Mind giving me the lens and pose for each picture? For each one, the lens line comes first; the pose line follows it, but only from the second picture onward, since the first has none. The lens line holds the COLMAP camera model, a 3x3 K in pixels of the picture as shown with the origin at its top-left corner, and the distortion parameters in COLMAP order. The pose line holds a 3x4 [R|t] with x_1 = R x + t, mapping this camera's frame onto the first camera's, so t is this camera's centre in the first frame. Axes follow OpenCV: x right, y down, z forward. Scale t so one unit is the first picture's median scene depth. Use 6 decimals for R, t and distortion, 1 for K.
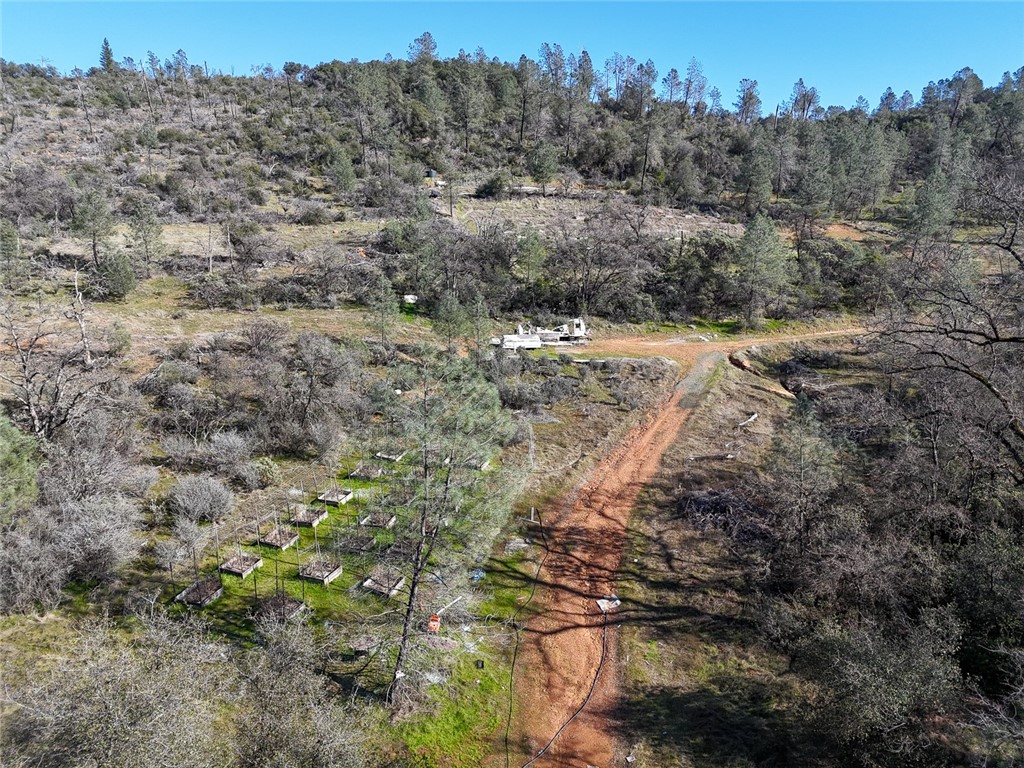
lens RADIAL K [[750.3, 0, 512.0], [0, 750.3, 384.0], [0, 0, 1]] dist [0.074324, -0.060333]
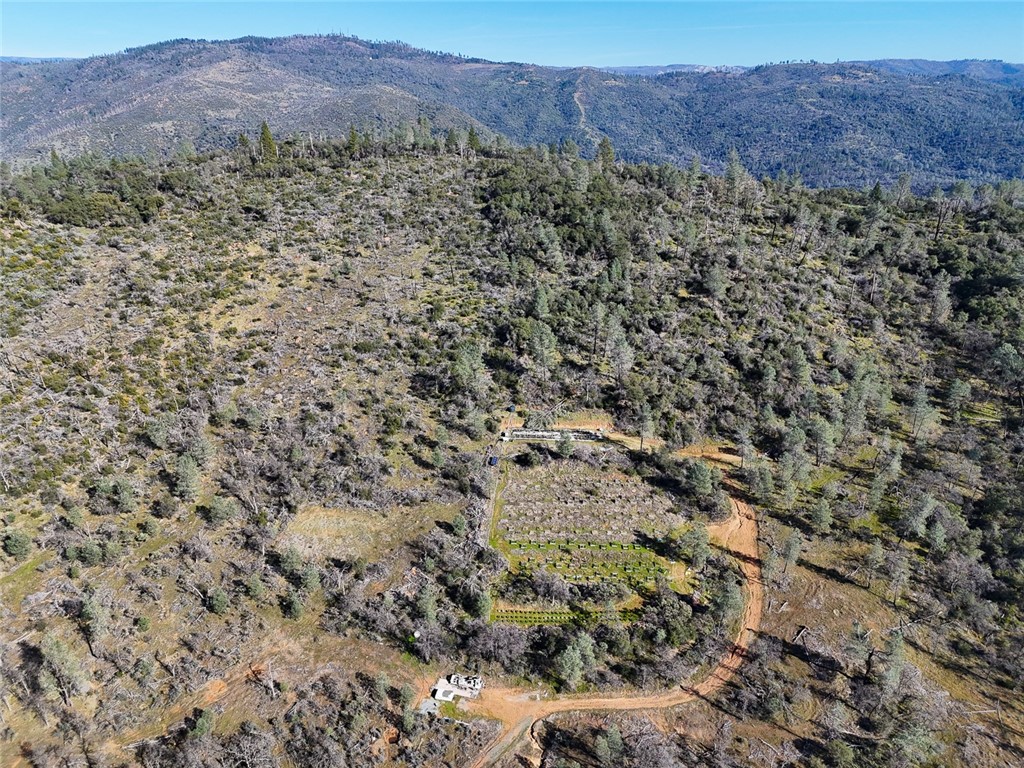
lens RADIAL K [[750.3, 0, 512.0], [0, 750.3, 384.0], [0, 0, 1]] dist [0.074324, -0.060333]
pose [[0.948590, 0.102864, -0.299325, 0.297999], [-0.051649, 0.983346, 0.174248, -0.519812], [0.312264, -0.149830, 0.938106, -0.350211]]
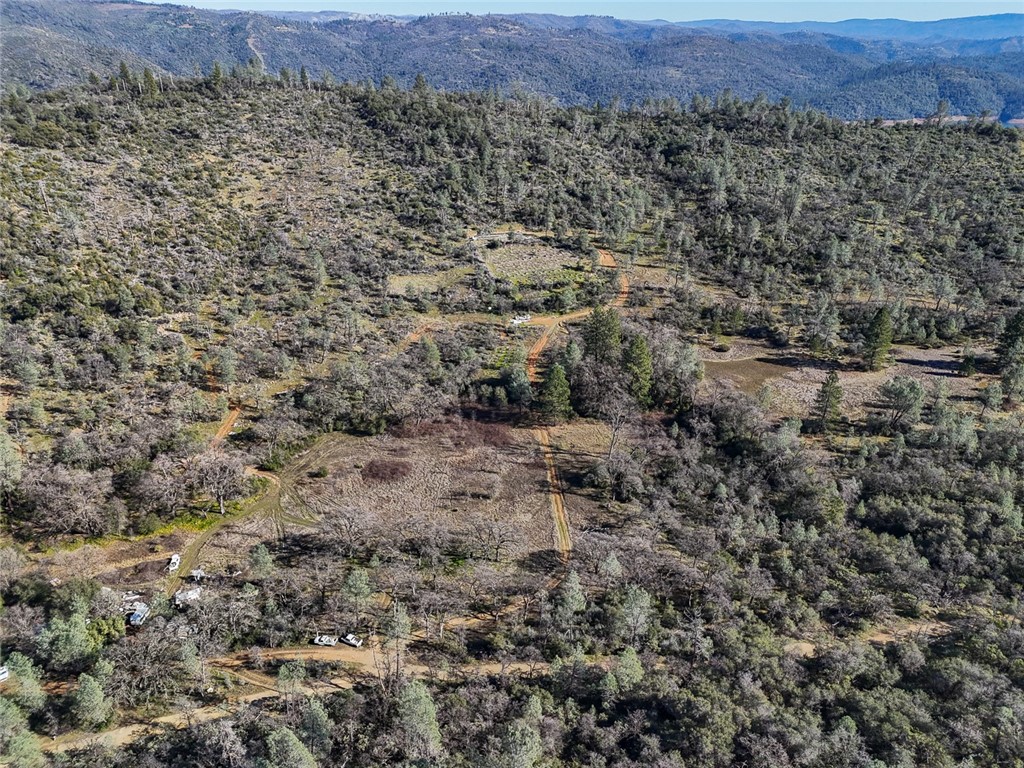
lens RADIAL K [[750.3, 0, 512.0], [0, 750.3, 384.0], [0, 0, 1]] dist [0.074324, -0.060333]
pose [[0.995332, -0.045011, 0.085376, -0.175653], [0.024755, 0.974060, 0.224931, -0.292268], [-0.093286, -0.221768, 0.970627, -1.479041]]
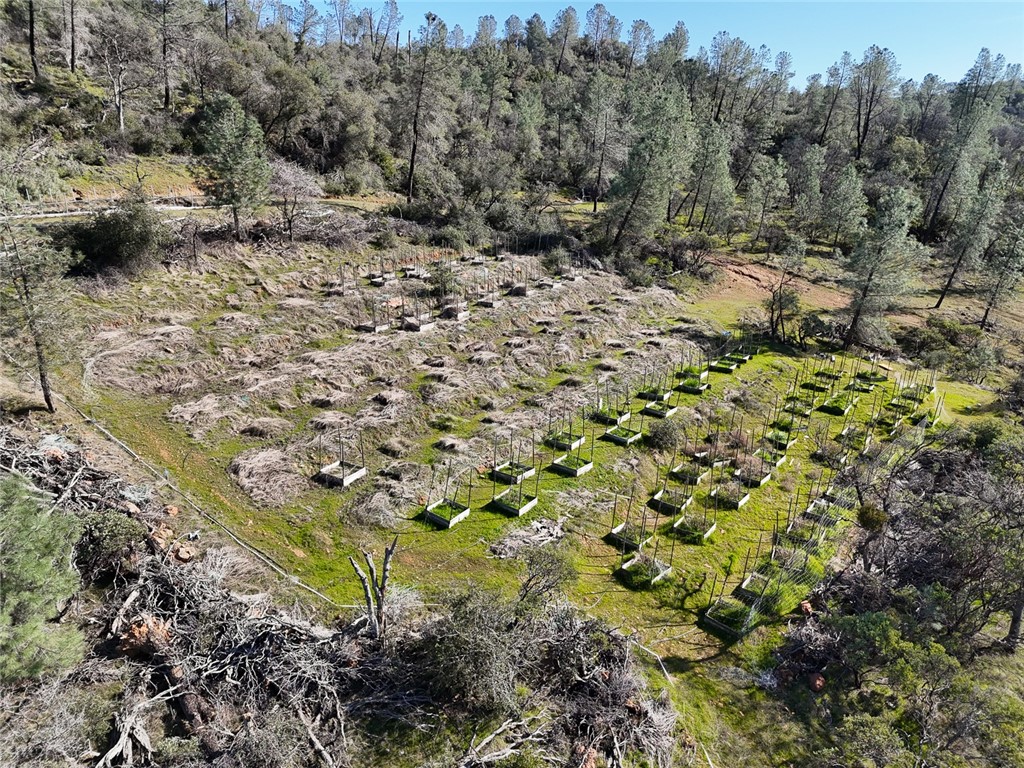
lens RADIAL K [[750.3, 0, 512.0], [0, 750.3, 384.0], [0, 0, 1]] dist [0.074324, -0.060333]
pose [[0.786852, -0.185610, 0.588569, -0.072994], [0.127885, 0.982039, 0.138726, -0.166848], [-0.603746, -0.033888, 0.796456, 0.467513]]
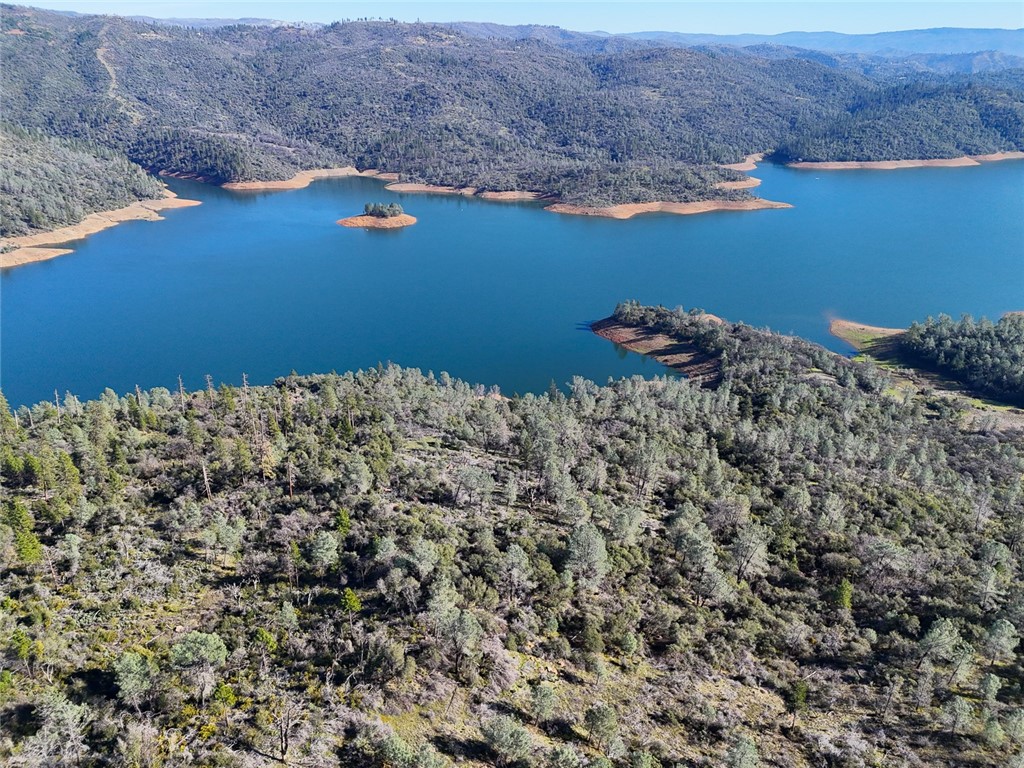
lens RADIAL K [[744.2, 0, 512.0], [0, 744.2, 384.0], [0, 0, 1]] dist [0.050402, -0.031692]
pose [[0.985493, -0.070737, 0.154273, 0.347053], [0.035515, 0.974830, 0.220103, -1.178379], [-0.165960, -0.211431, 0.963200, 2.757955]]
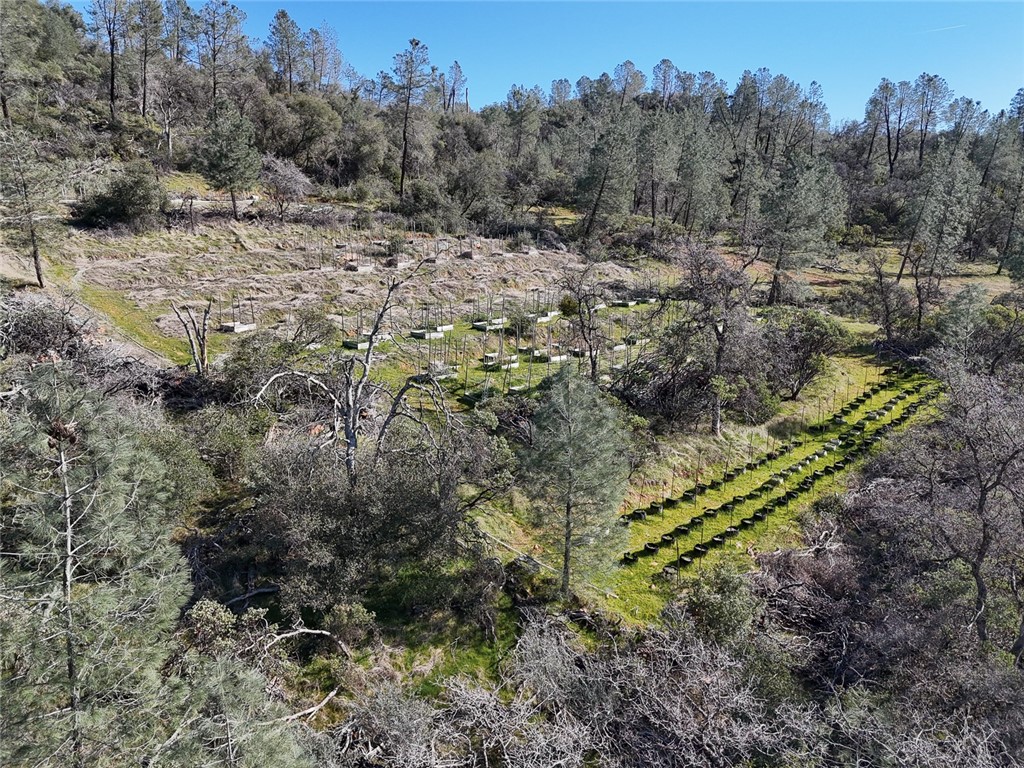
lens RADIAL K [[789.6, 0, 512.0], [0, 789.6, 384.0], [0, 0, 1]] dist [0.082102, -0.083017]
pose [[0.859725, -0.130792, 0.493728, -0.055681], [0.139126, 0.990072, 0.020018, -0.103333], [-0.491444, 0.051481, 0.869386, 0.377111]]
